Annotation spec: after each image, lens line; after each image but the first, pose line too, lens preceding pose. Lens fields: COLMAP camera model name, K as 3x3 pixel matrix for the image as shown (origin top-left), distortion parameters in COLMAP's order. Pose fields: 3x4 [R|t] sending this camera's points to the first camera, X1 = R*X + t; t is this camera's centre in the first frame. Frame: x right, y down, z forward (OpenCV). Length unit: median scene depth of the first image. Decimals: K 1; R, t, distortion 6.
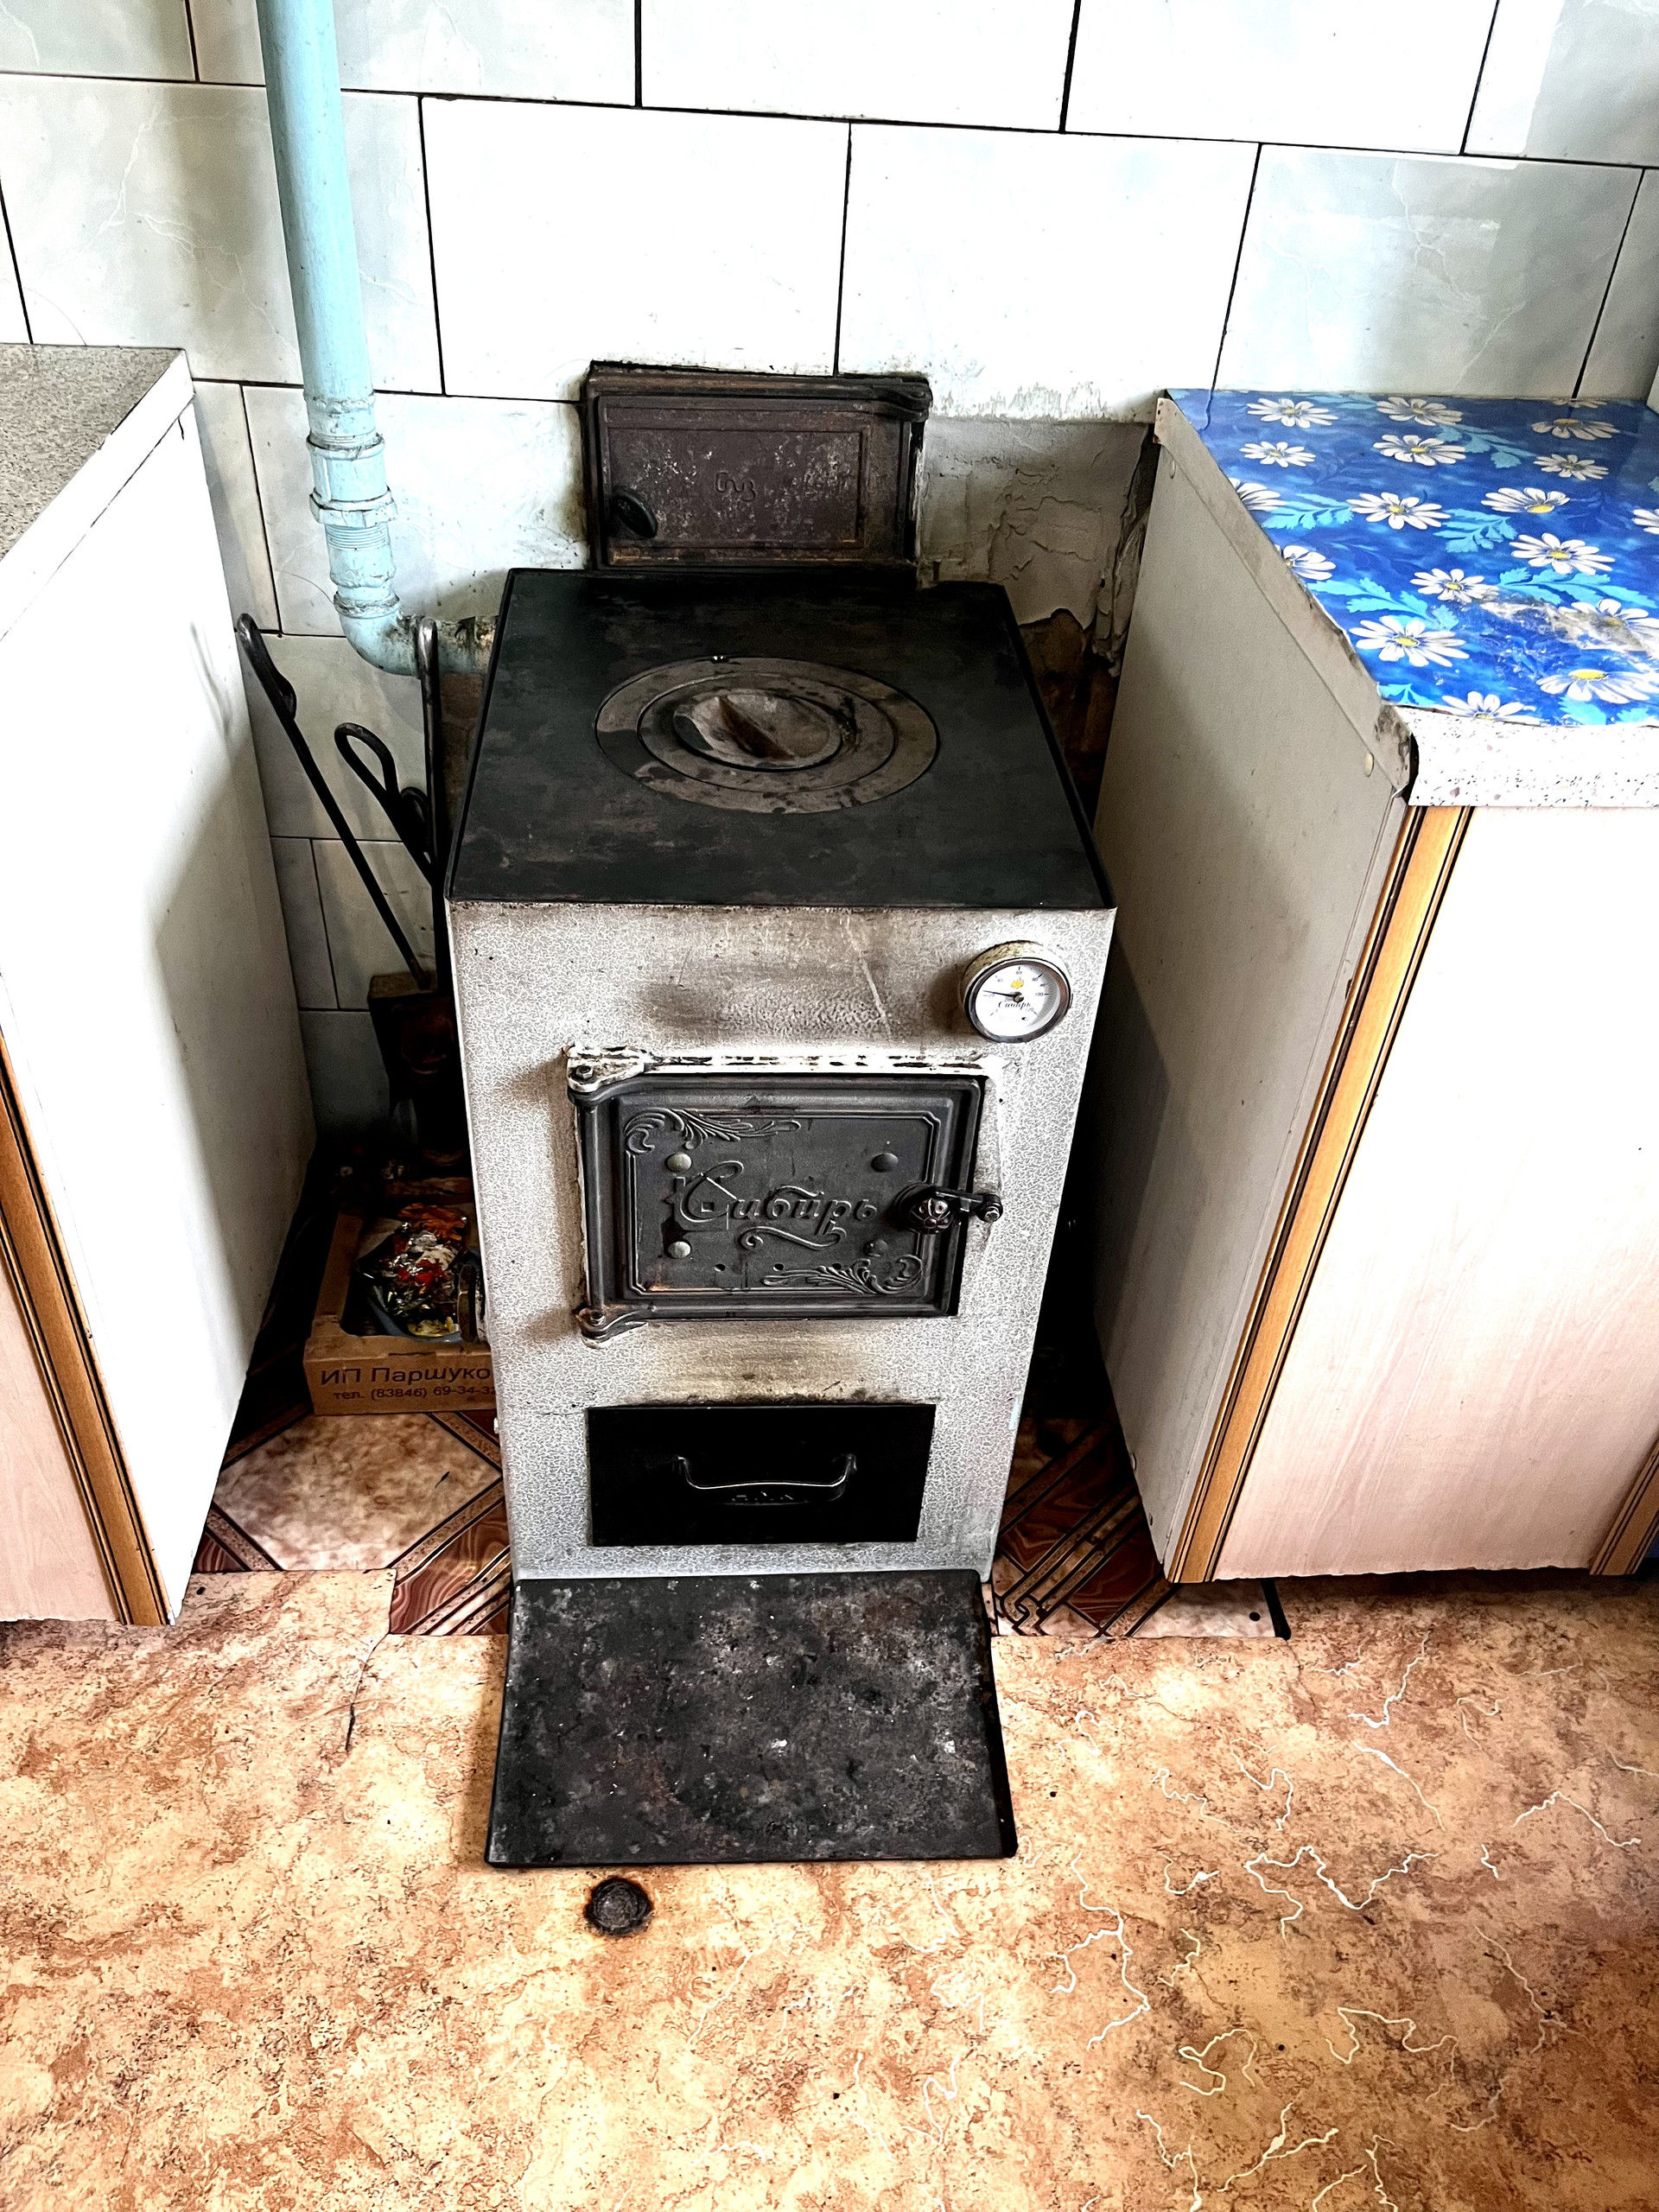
lens RADIAL K [[1677.5, 0, 830.4], [0, 1677.5, 1111.9], [0, 0, 1]] dist [0.015037, 0.003565]
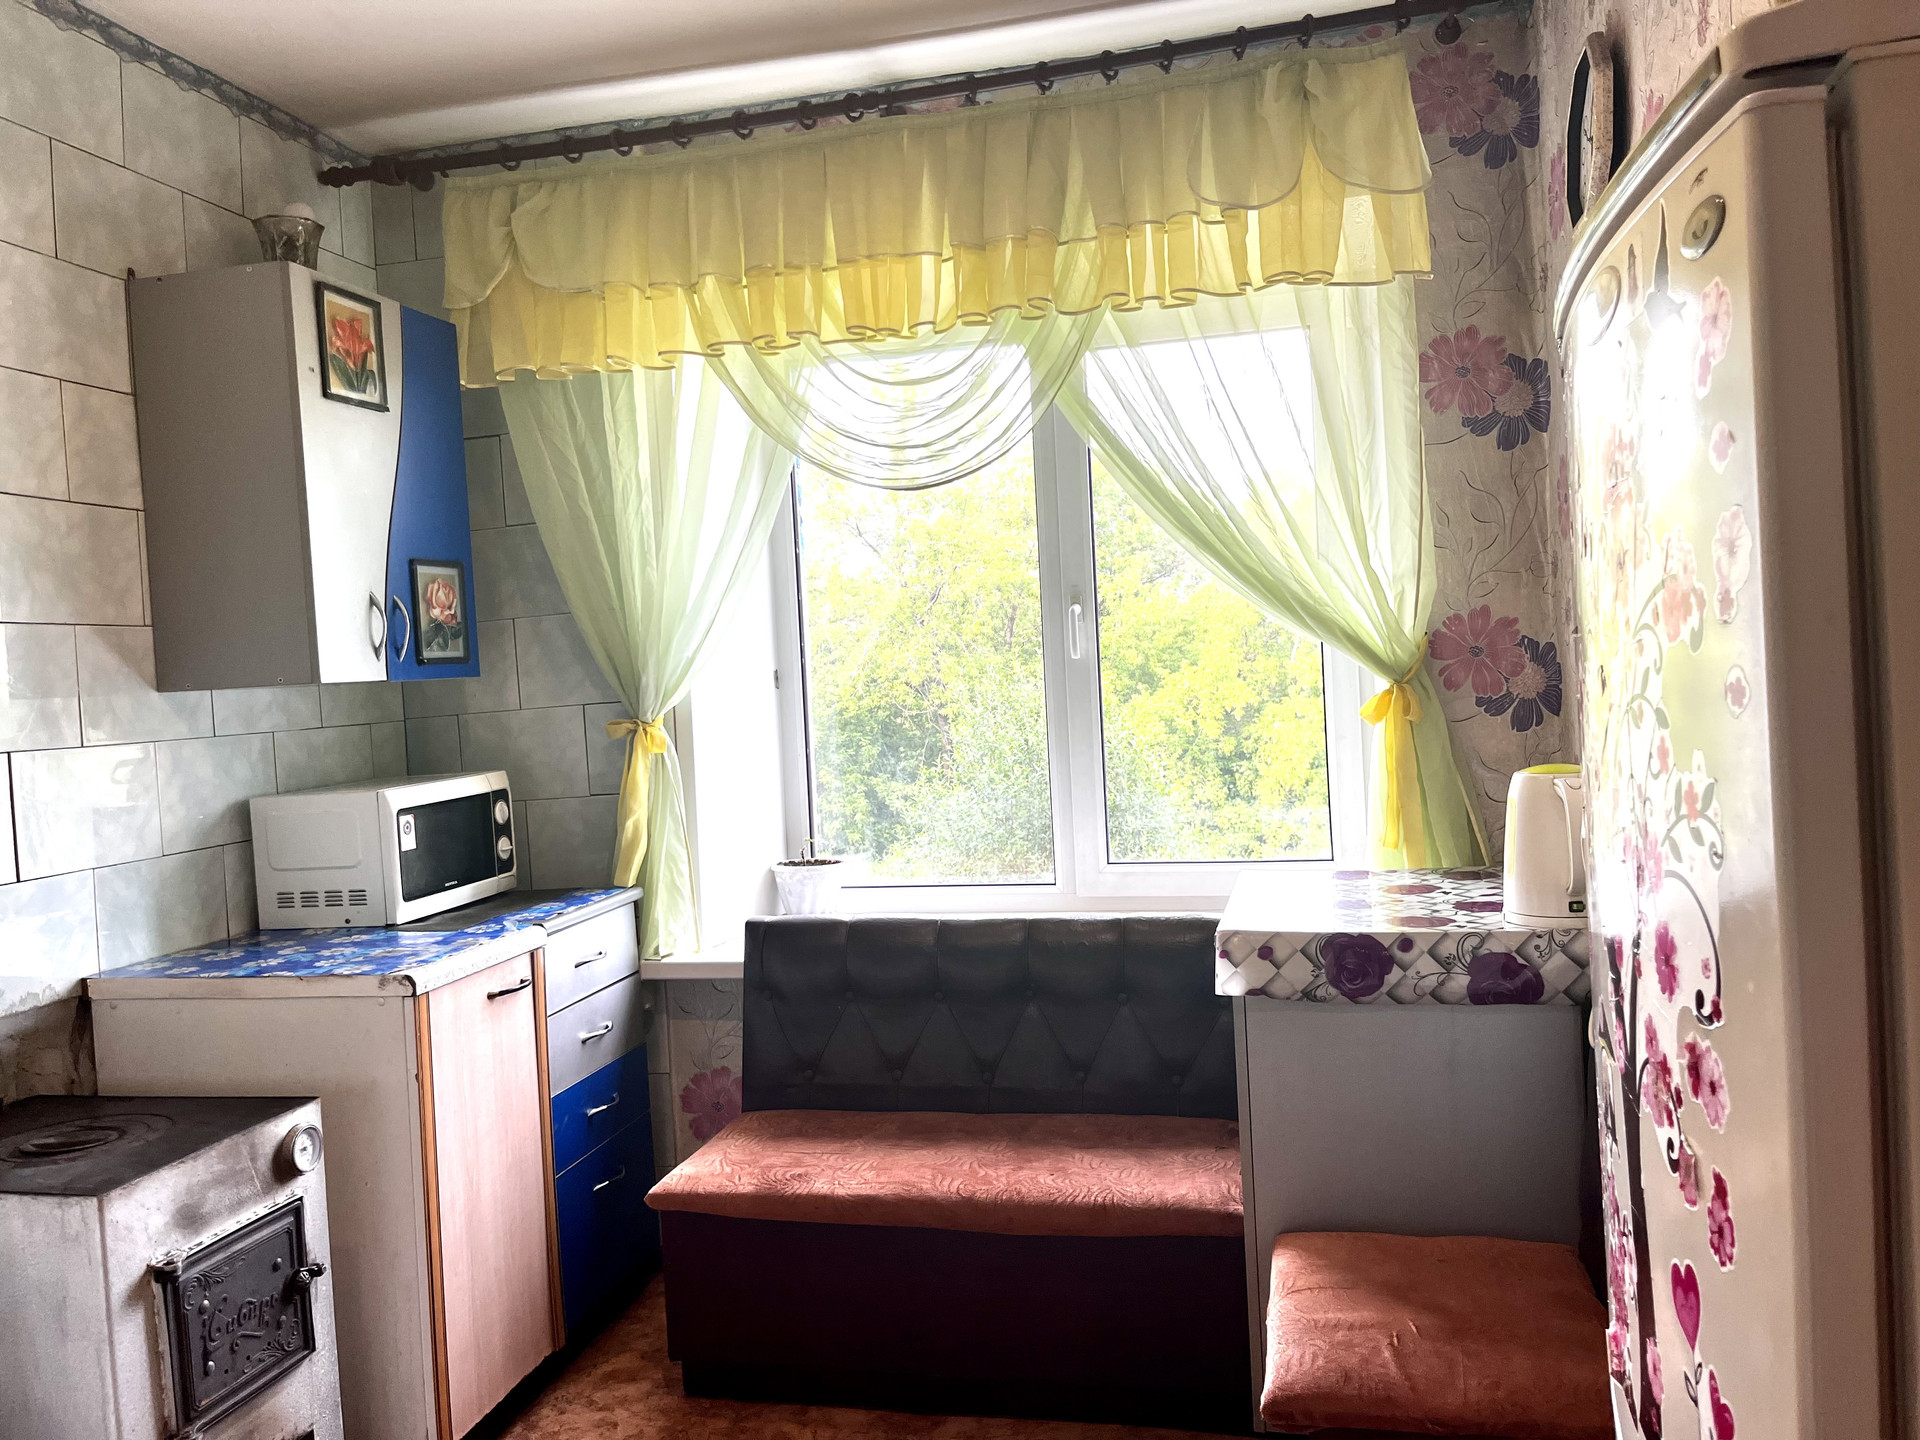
lens RADIAL K [[1456.0, 0, 961.7], [0, 1456.0, 719.3], [0, 0, 1]] dist [0.015037, 0.003565]
pose [[0.287825, -0.102120, 0.952223, -1.393198], [0.665862, 0.735976, -0.122339, 0.322771], [-0.688320, 0.669262, 0.279830, -0.530747]]
